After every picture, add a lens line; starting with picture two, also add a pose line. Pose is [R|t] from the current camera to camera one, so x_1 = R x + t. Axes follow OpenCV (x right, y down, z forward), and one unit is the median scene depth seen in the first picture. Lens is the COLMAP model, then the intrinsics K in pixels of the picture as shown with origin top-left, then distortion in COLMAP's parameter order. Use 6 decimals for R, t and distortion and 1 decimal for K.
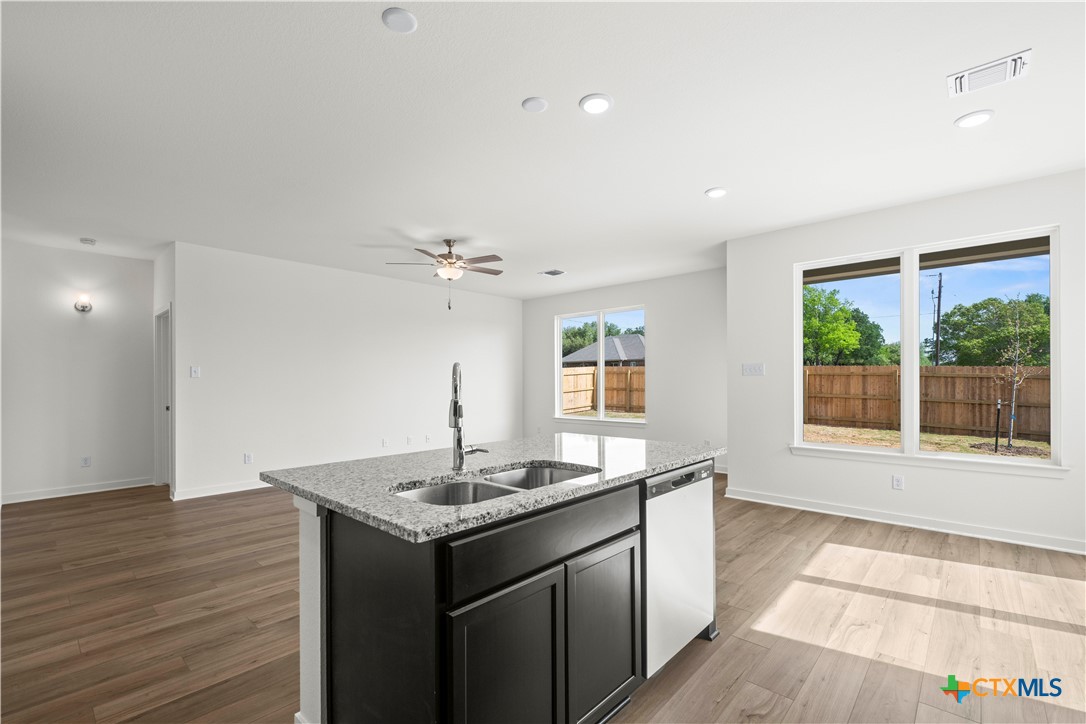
lens RADIAL K [[473.3, 0, 546.7], [0, 473.3, 384.2], [0, 0, 1]] dist [-0.004346, 0.000114]
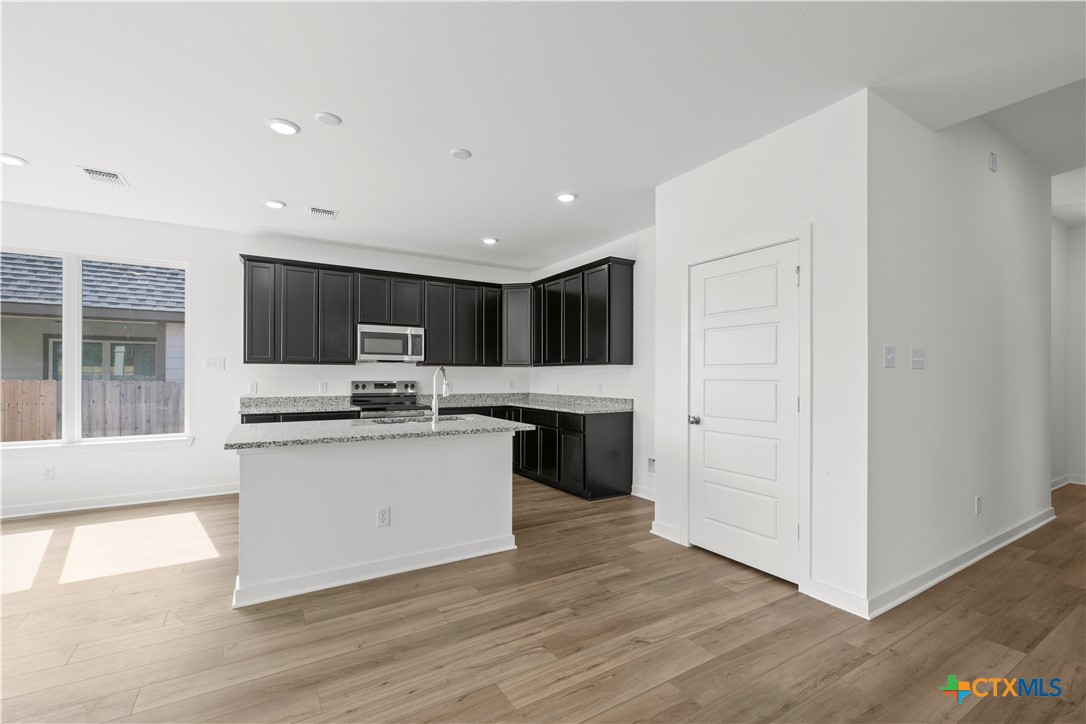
lens RADIAL K [[473.3, 0, 552.7], [0, 473.3, 378.6], [0, 0, 1]] dist [-0.004346, 0.000114]
pose [[-0.963504, -0.000503, 0.267693, -0.233185], [0.003417, 0.999894, 0.014174, -0.004125], [-0.267672, 0.014571, -0.963400, 0.548336]]
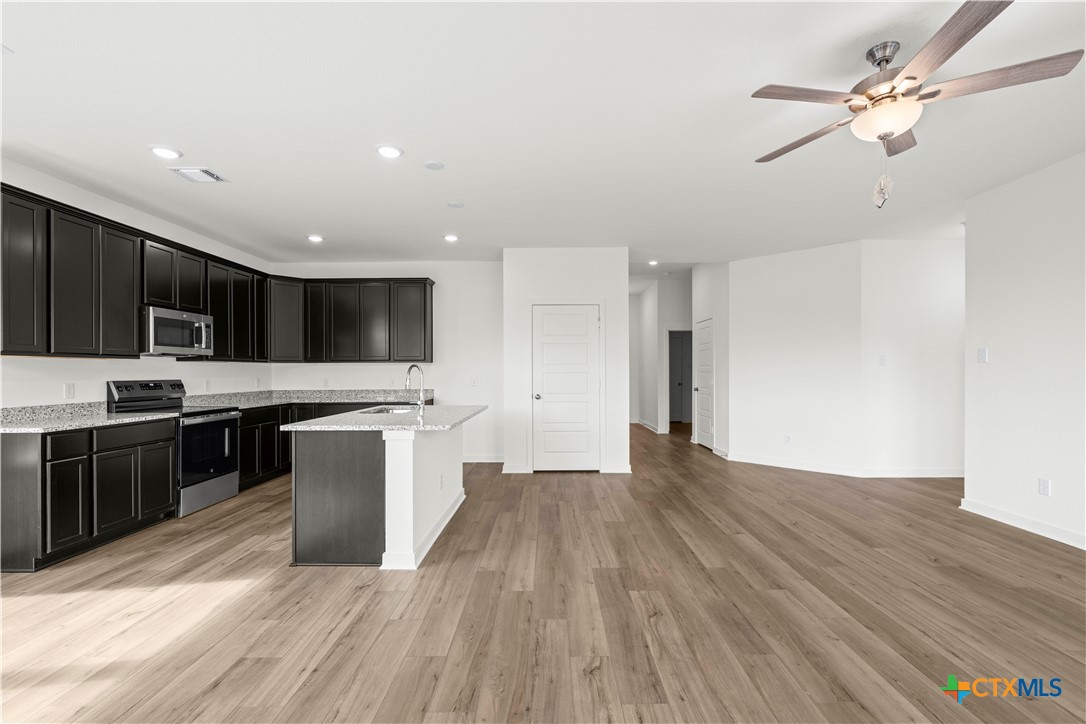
lens RADIAL K [[473.3, 0, 552.8], [0, 473.3, 371.6], [0, 0, 1]] dist [-0.004346, 0.000114]
pose [[-0.732020, 0.009365, -0.681219, 0.187088], [0.003057, 0.999941, 0.010461, -0.005451], [0.681277, 0.005575, -0.732005, 0.638530]]
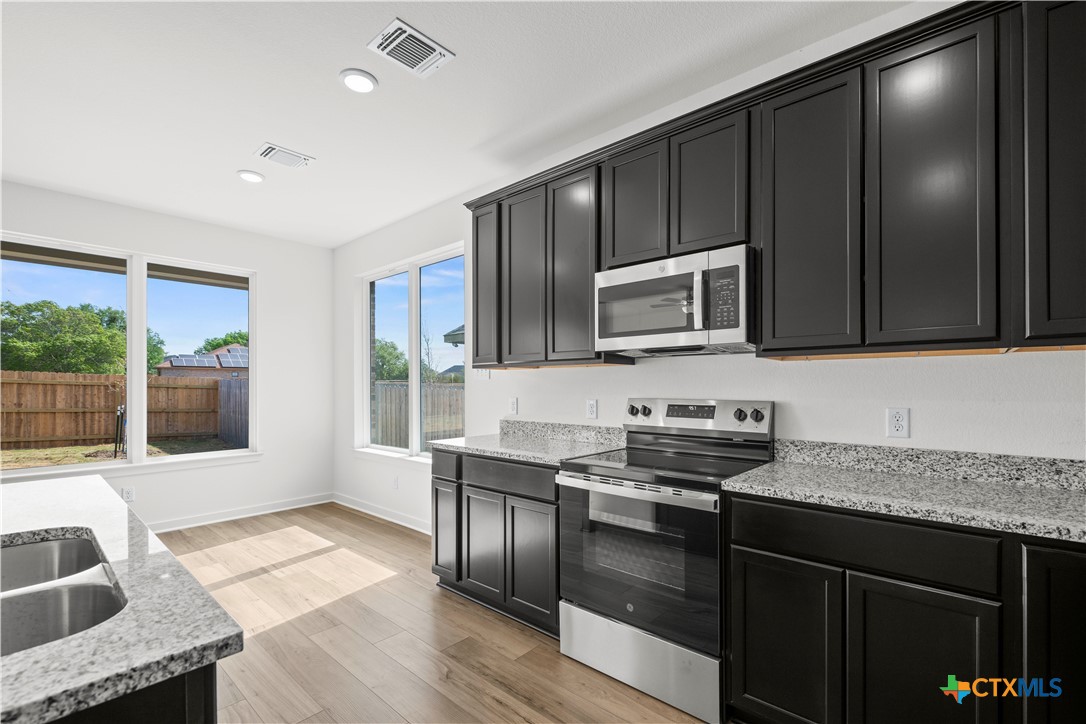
lens RADIAL K [[473.3, 0, 554.5], [0, 473.3, 383.4], [0, 0, 1]] dist [-0.004346, 0.000114]
pose [[-0.025108, 0.008935, 0.999645, -0.107127], [0.009239, 0.999919, -0.008705, -0.000084], [-0.999642, 0.009017, -0.025189, 0.072387]]
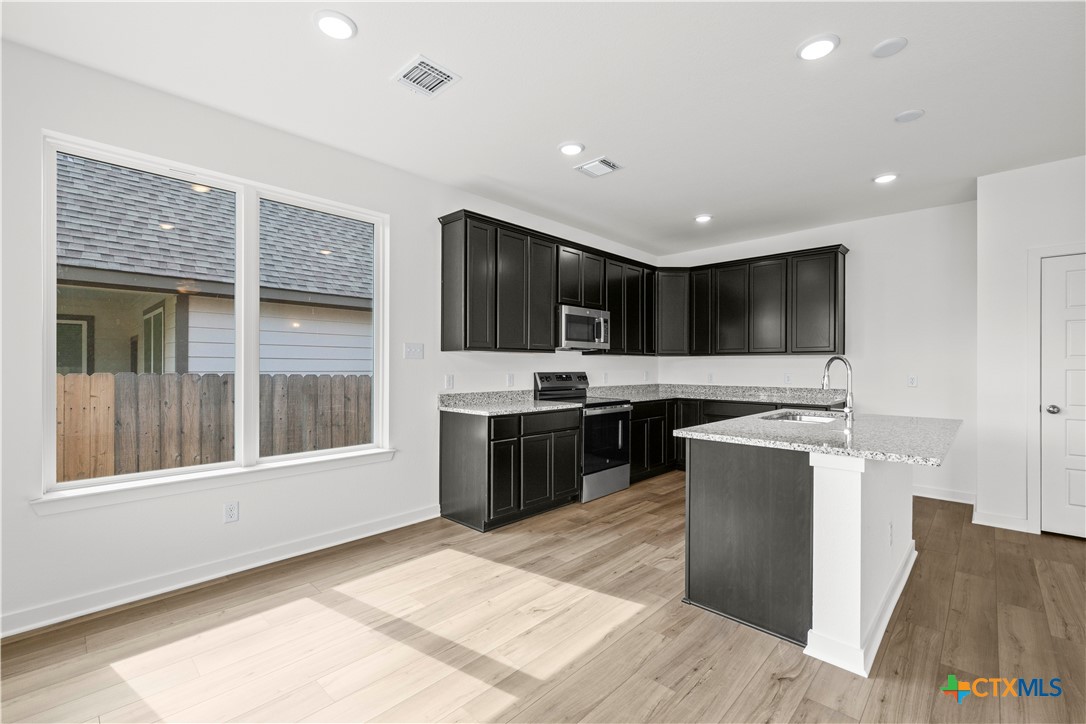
lens RADIAL K [[473.3, 0, 545.4], [0, 473.3, 363.9], [0, 0, 1]] dist [-0.004346, 0.000114]
pose [[-0.999907, 0.002287, 0.013414, 0.172323], [0.002342, 0.999989, 0.004082, -0.004414], [-0.013405, 0.004113, -0.999902, 0.541658]]
